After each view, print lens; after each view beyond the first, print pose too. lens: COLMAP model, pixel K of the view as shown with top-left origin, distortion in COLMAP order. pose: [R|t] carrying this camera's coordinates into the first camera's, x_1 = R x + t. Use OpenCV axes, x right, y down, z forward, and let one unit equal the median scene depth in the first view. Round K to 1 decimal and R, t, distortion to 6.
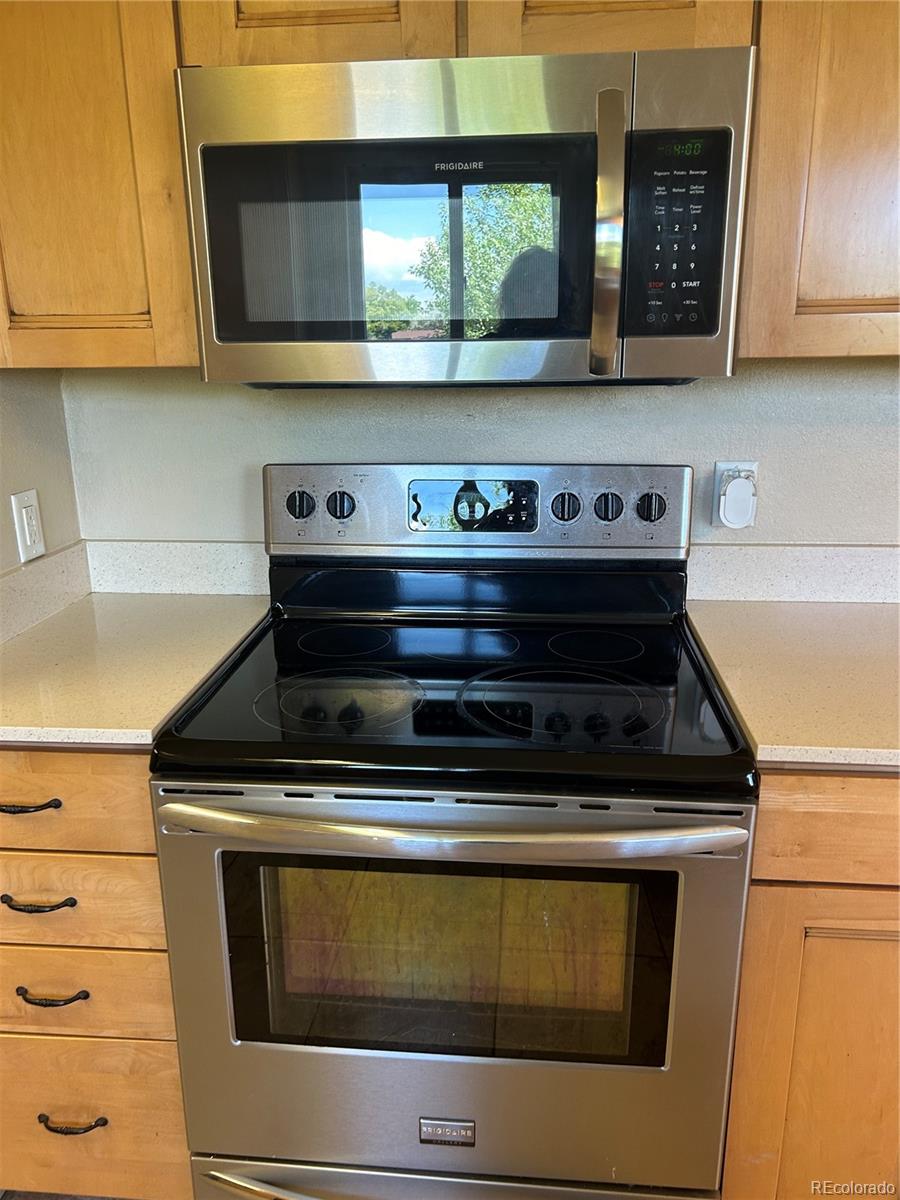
lens RADIAL K [[895.3, 0, 453.3], [0, 895.3, 599.9], [0, 0, 1]] dist [0.048488, -0.048701]
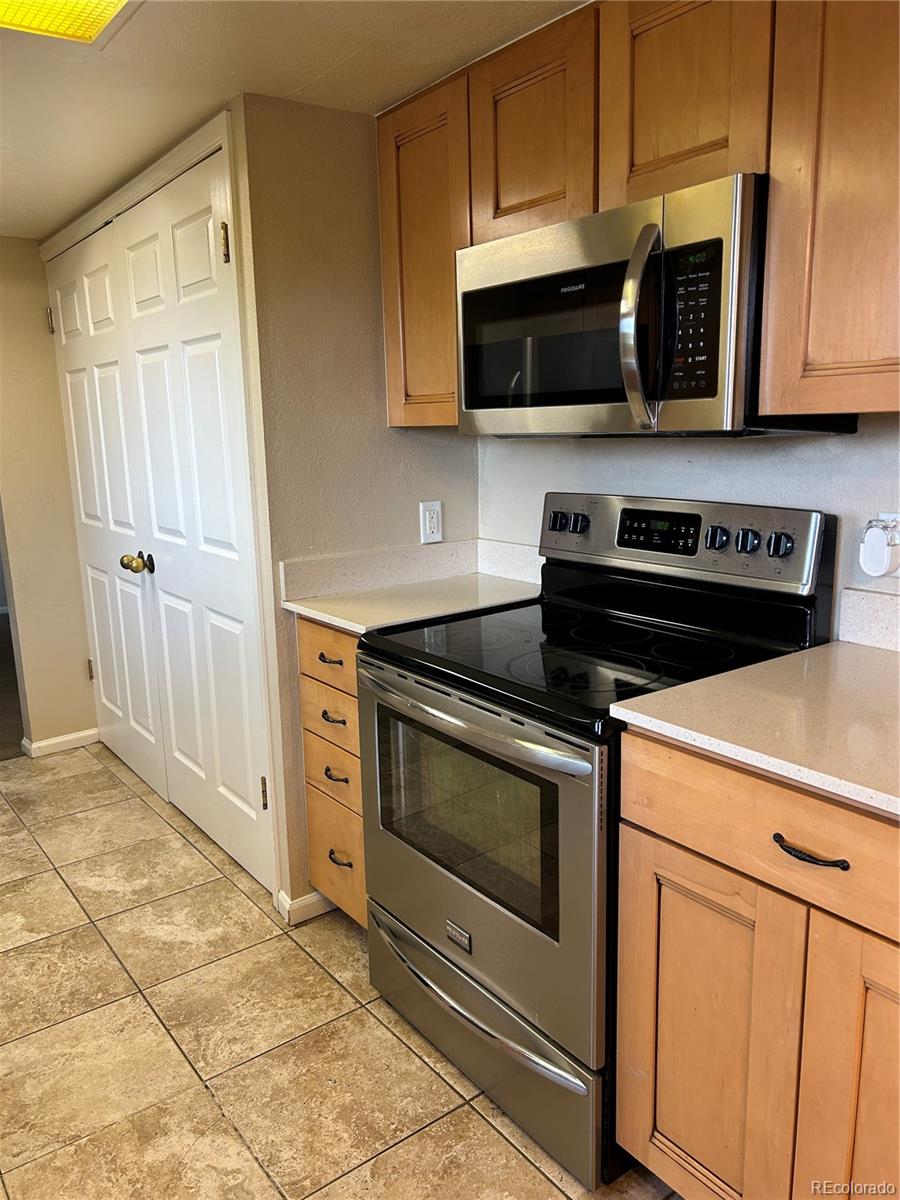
lens RADIAL K [[895.3, 0, 443.1], [0, 895.3, 603.1], [0, 0, 1]] dist [0.048488, -0.048701]
pose [[0.656723, 0.143919, -0.740272, 1.015513], [-0.190322, 0.981476, 0.021970, 0.030043], [0.729721, 0.126462, 0.671948, -0.075743]]
